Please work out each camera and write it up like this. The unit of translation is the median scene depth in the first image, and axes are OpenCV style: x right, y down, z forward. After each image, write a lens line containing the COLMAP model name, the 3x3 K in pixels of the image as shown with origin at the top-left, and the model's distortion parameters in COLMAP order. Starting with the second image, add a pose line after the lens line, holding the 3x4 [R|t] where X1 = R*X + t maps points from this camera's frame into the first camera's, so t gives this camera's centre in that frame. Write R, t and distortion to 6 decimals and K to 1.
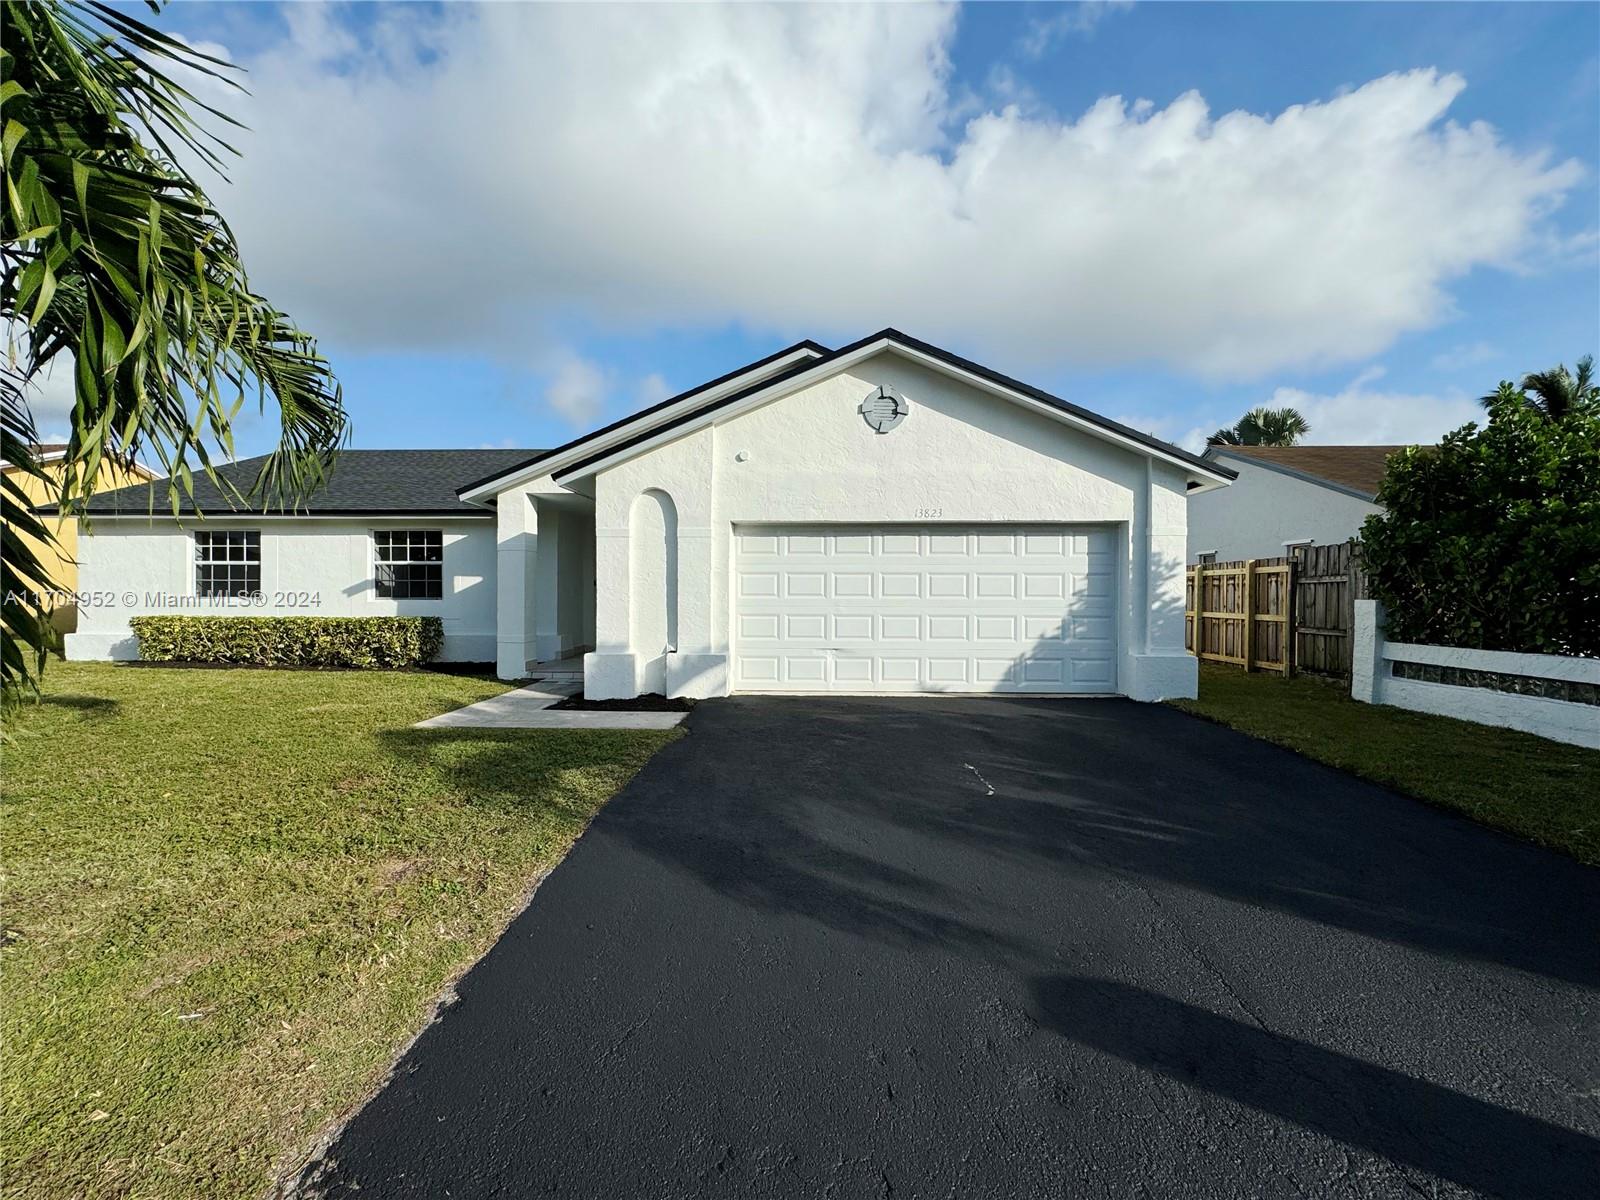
lens RADIAL K [[637.2, 0, 800.0], [0, 637.2, 600.0], [0, 0, 1]] dist [-0.001044, -0.000058]
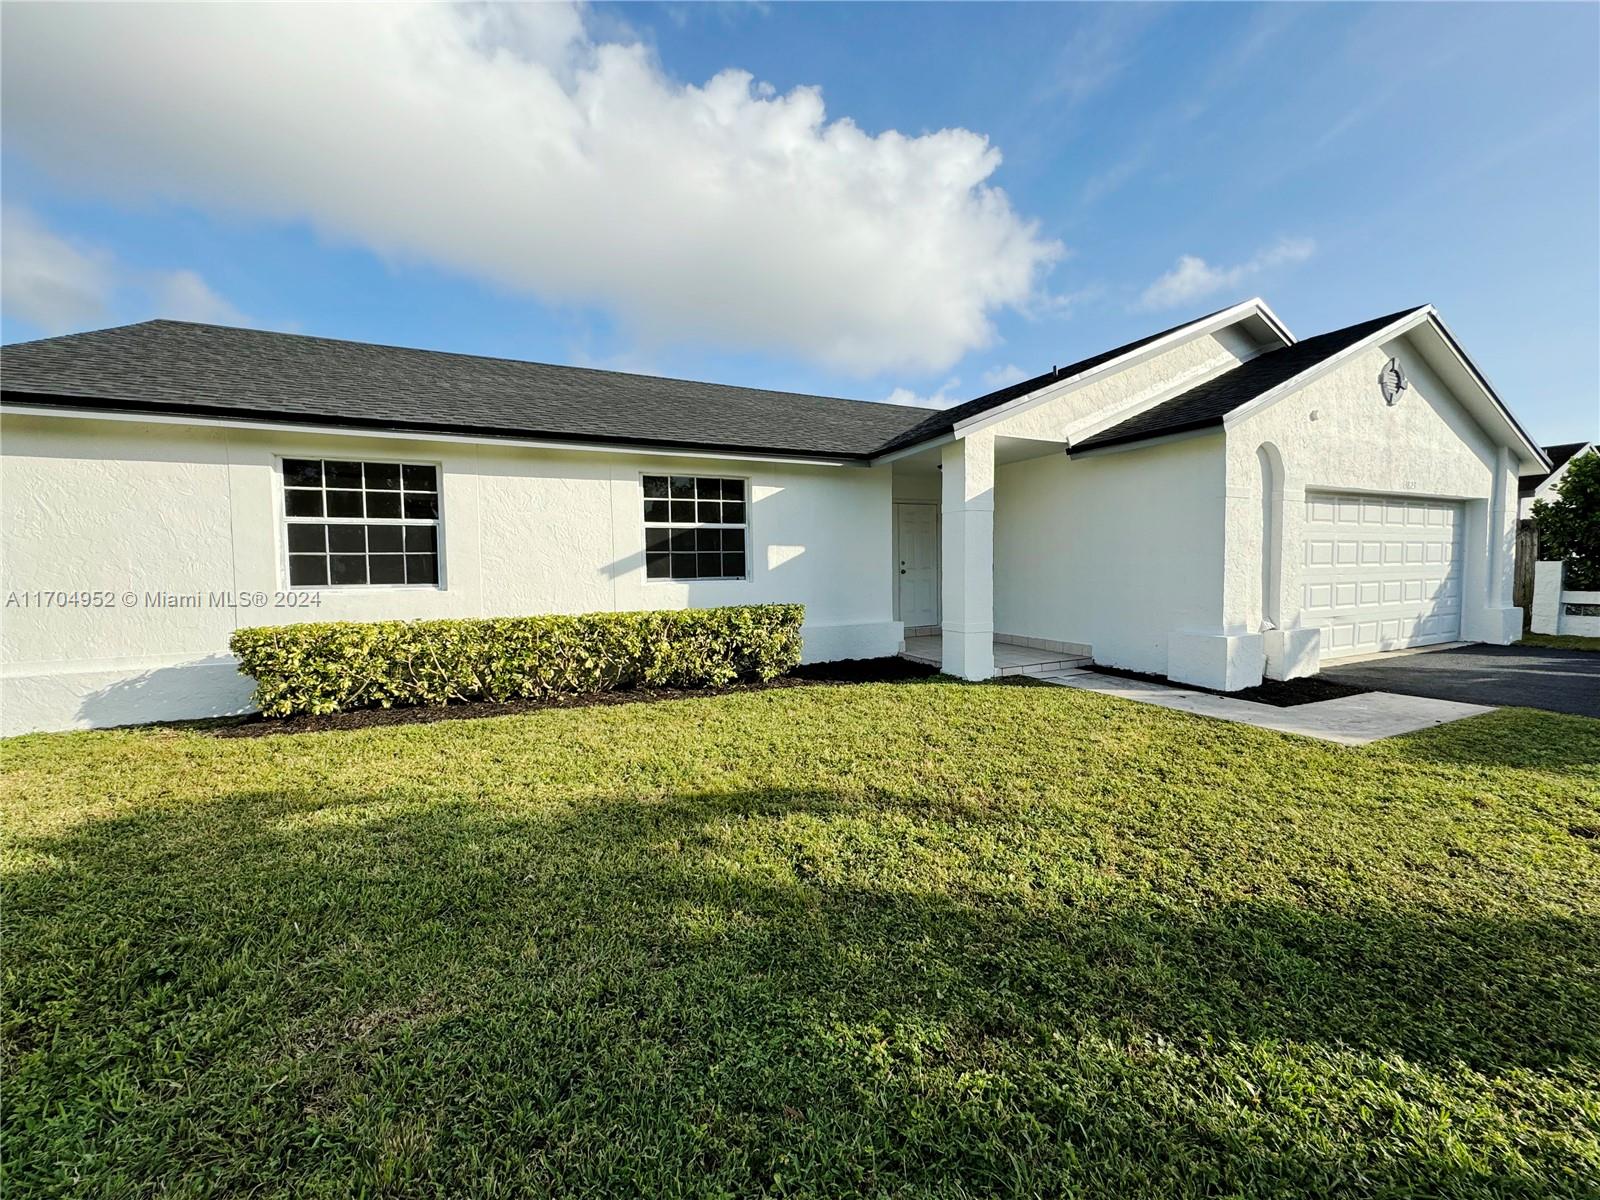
lens RADIAL K [[637.0, 0, 800.0], [0, 637.0, 600.0], [0, 0, 1]] dist [-0.002179, -0.000135]
pose [[0.890666, -0.040528, 0.452848, -0.824064], [0.018935, 0.998462, 0.052116, -0.013343], [-0.454264, -0.037843, 0.890063, 0.352175]]
